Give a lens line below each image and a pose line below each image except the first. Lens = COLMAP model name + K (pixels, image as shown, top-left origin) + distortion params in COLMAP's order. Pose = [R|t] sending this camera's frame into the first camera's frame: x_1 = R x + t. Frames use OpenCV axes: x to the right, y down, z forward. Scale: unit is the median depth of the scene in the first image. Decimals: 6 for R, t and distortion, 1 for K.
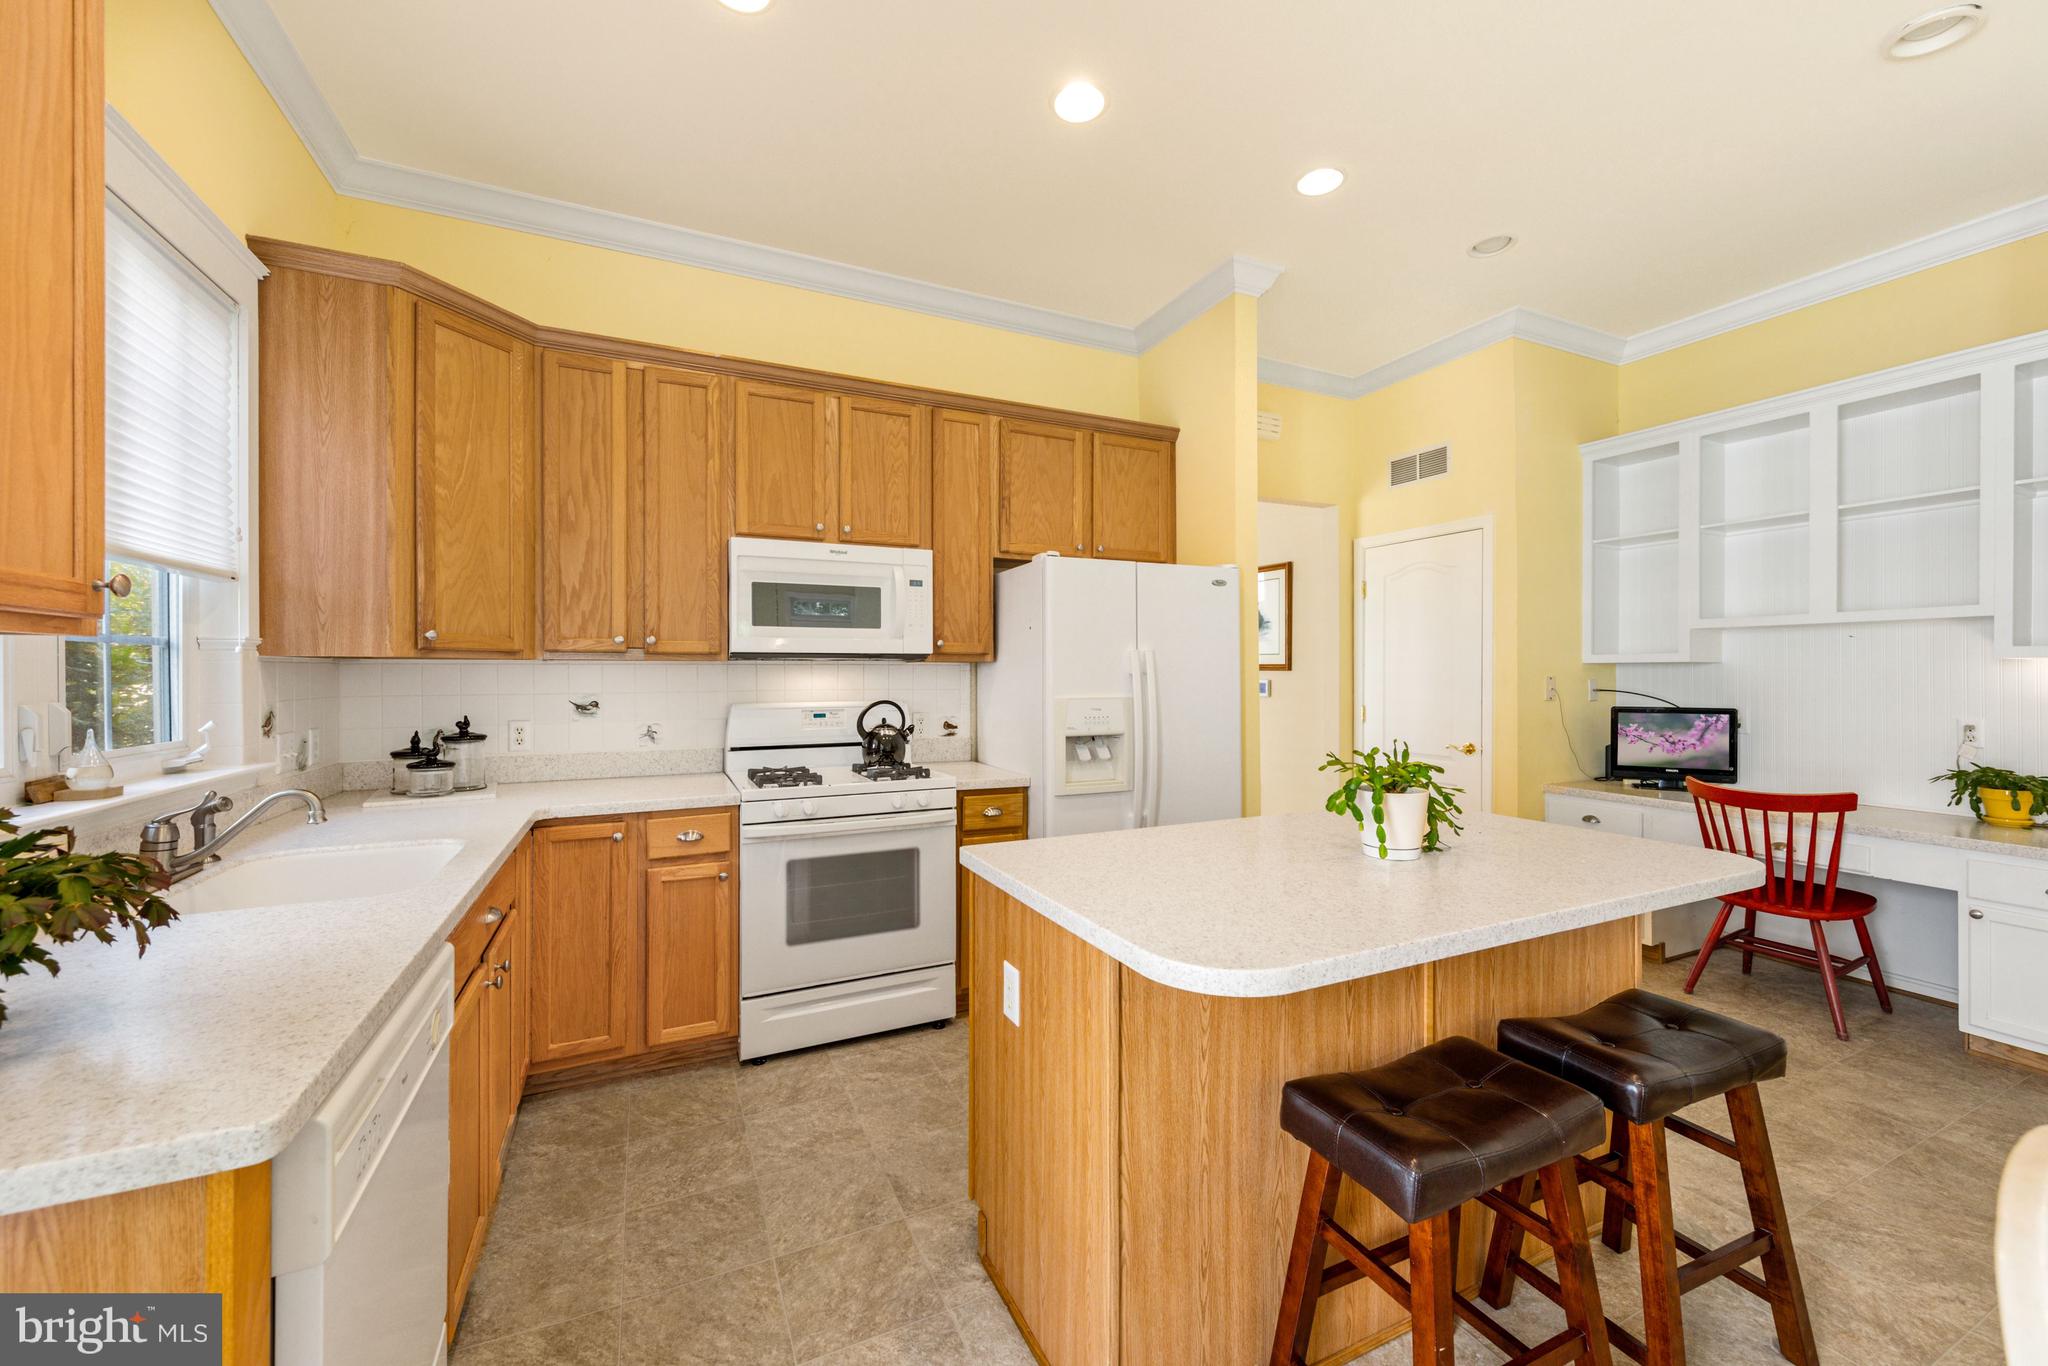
lens RADIAL K [[795.0, 0, 1035.6], [0, 795.0, 676.0], [0, 0, 1]] dist [0.007078, -0.000380]
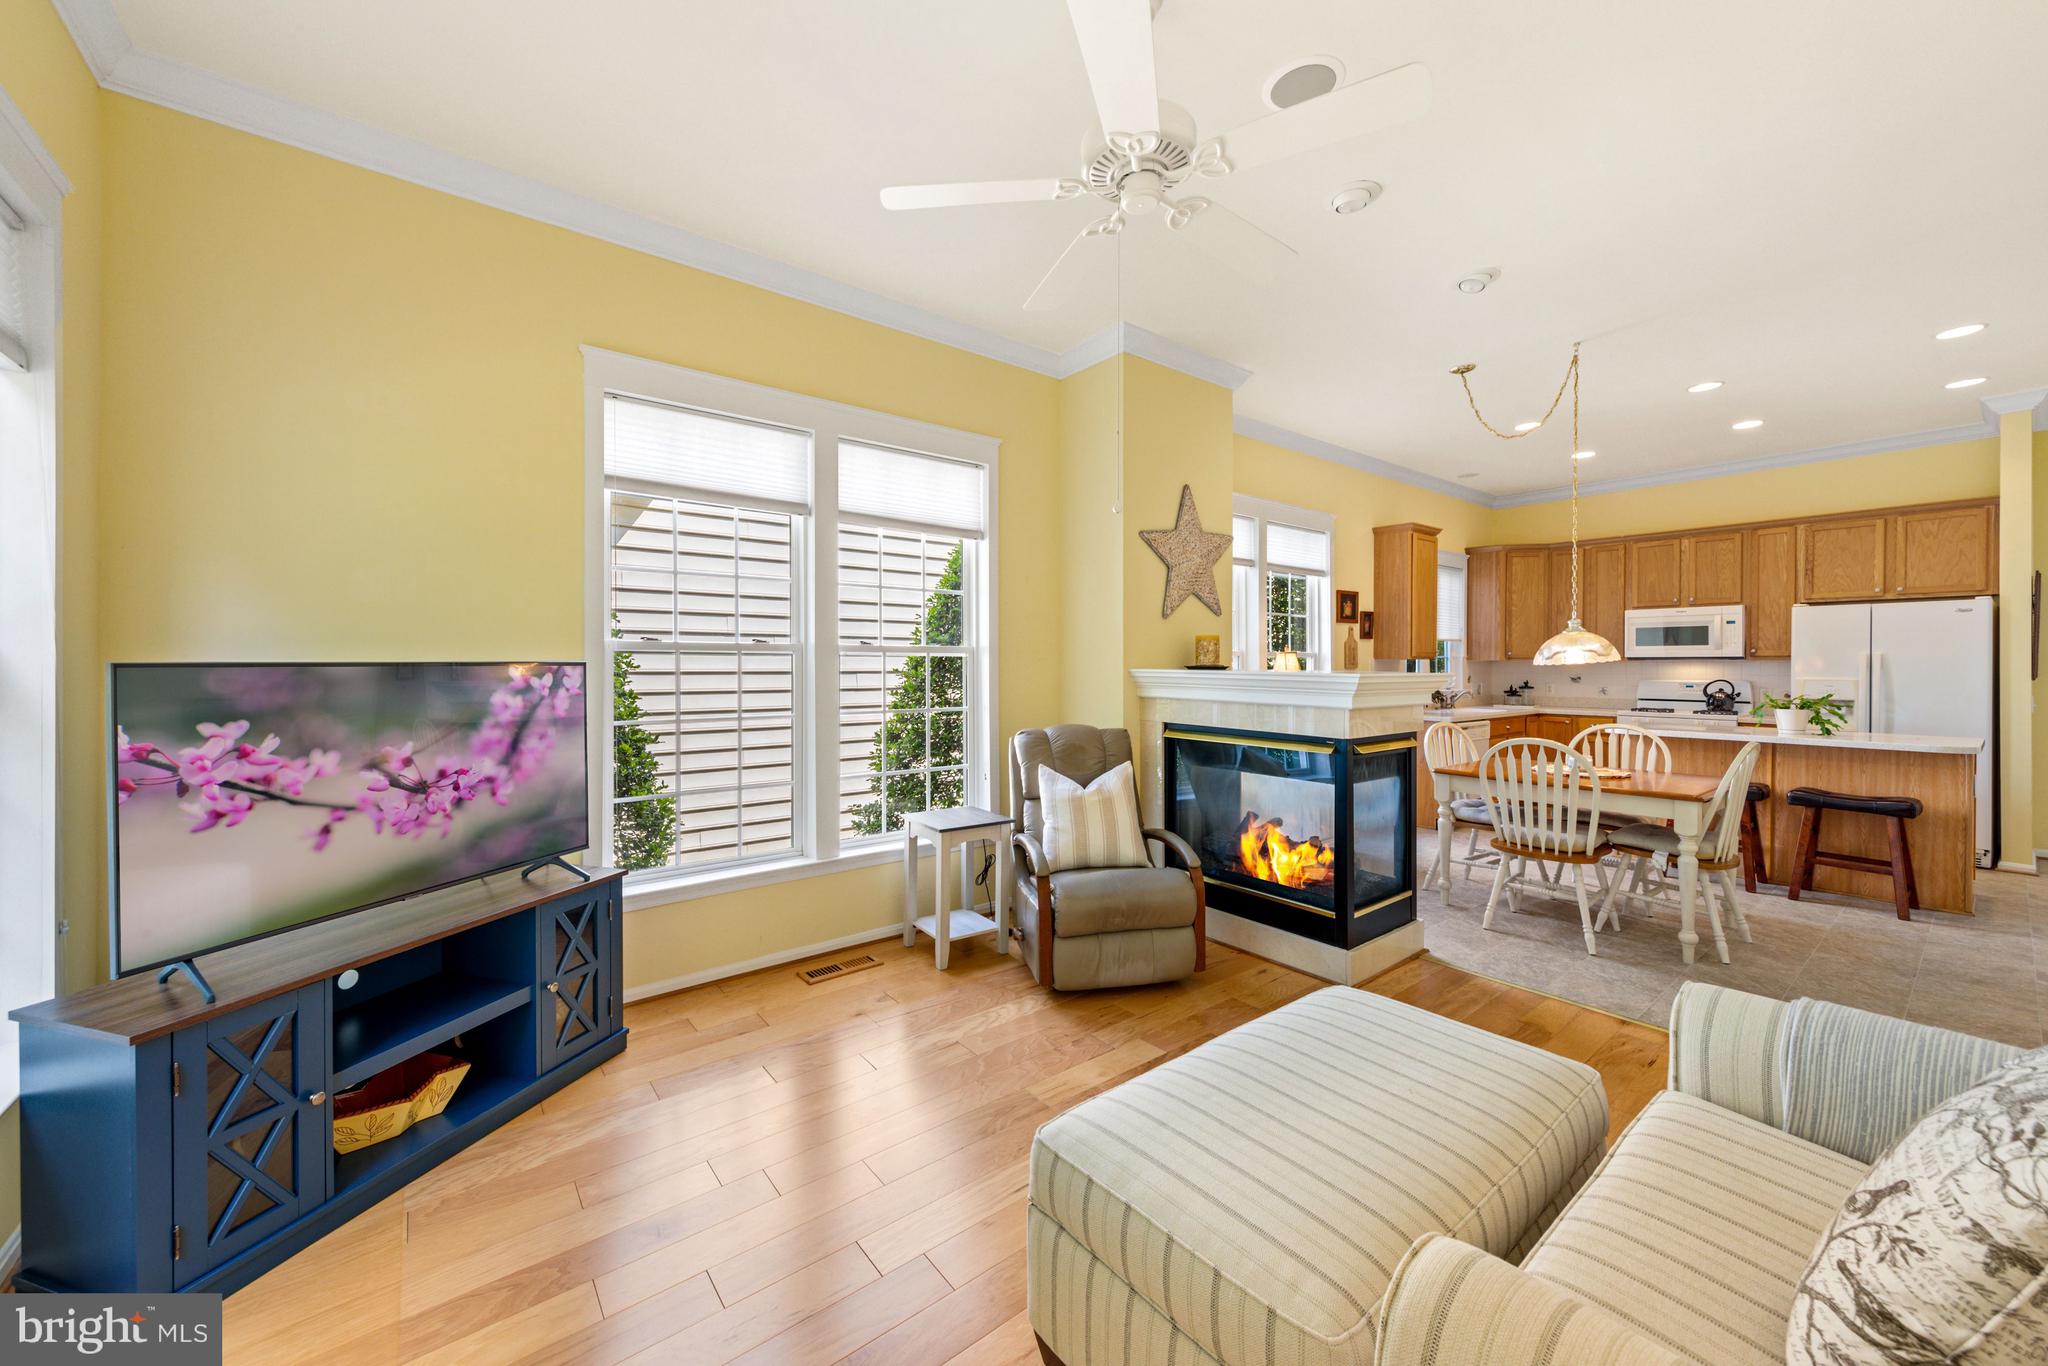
lens RADIAL K [[762.8, 0, 1009.8], [0, 762.8, 665.7], [0, 0, 1]] dist [0.007710, -0.000580]
pose [[0.202718, 0.002766, -0.979233, 1.575323], [-0.006640, 0.999977, 0.001450, 0.005234], [0.979215, 0.006208, 0.202732, -1.361725]]
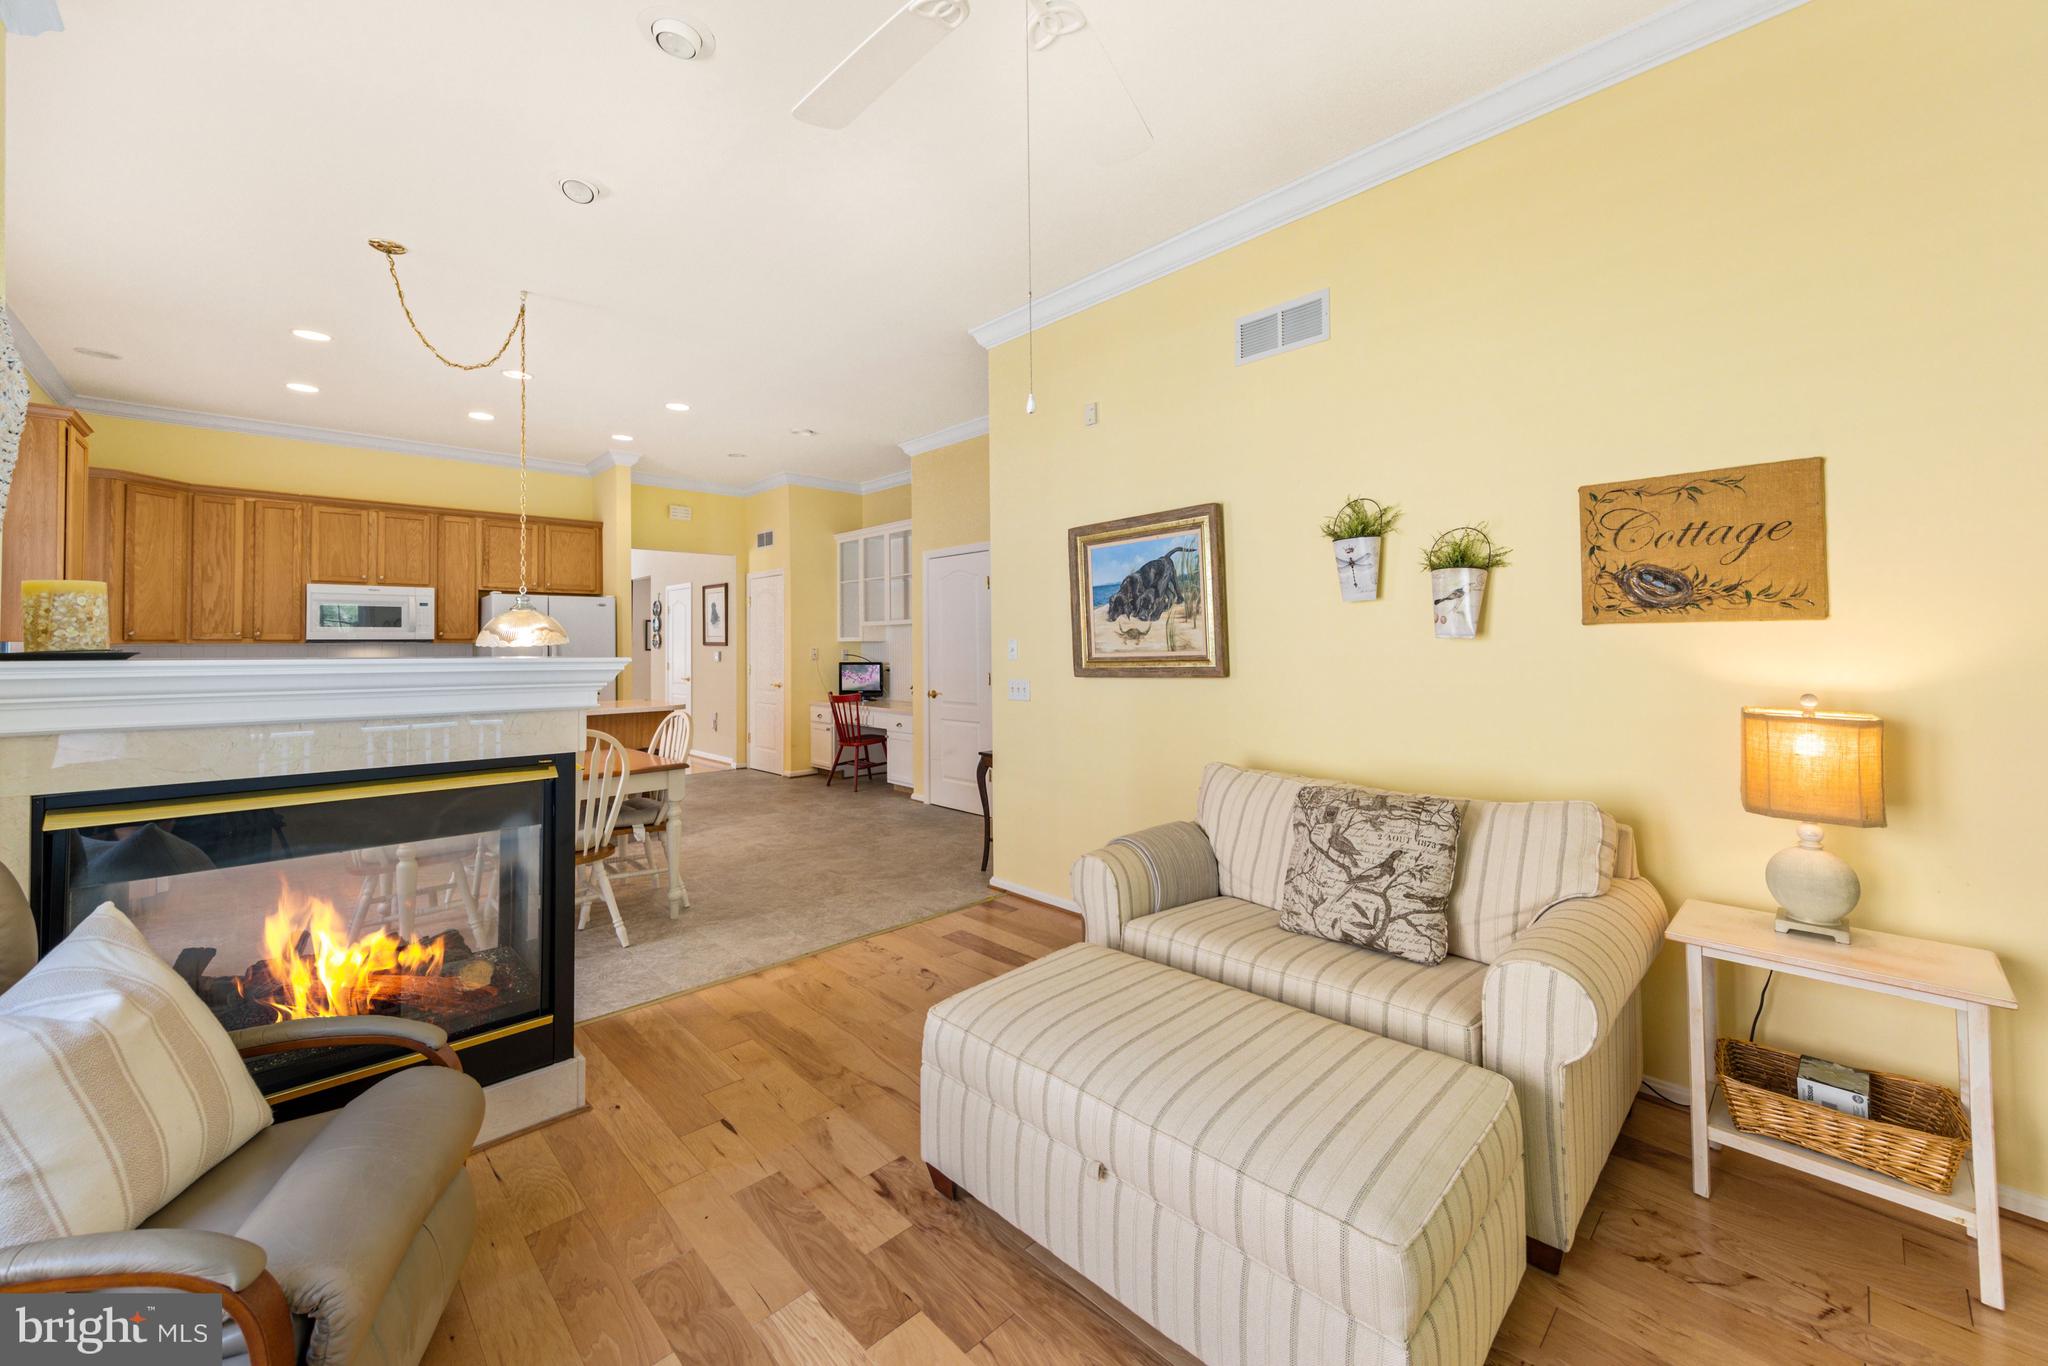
lens RADIAL K [[795.0, 0, 1035.3], [0, 795.0, 631.7], [0, 0, 1]] dist [0.007078, -0.000380]
pose [[0.950456, -0.001198, 0.310856, 0.778505], [0.008181, 0.999743, -0.021161, 0.009333], [-0.310750, 0.022656, 0.950222, -1.577583]]
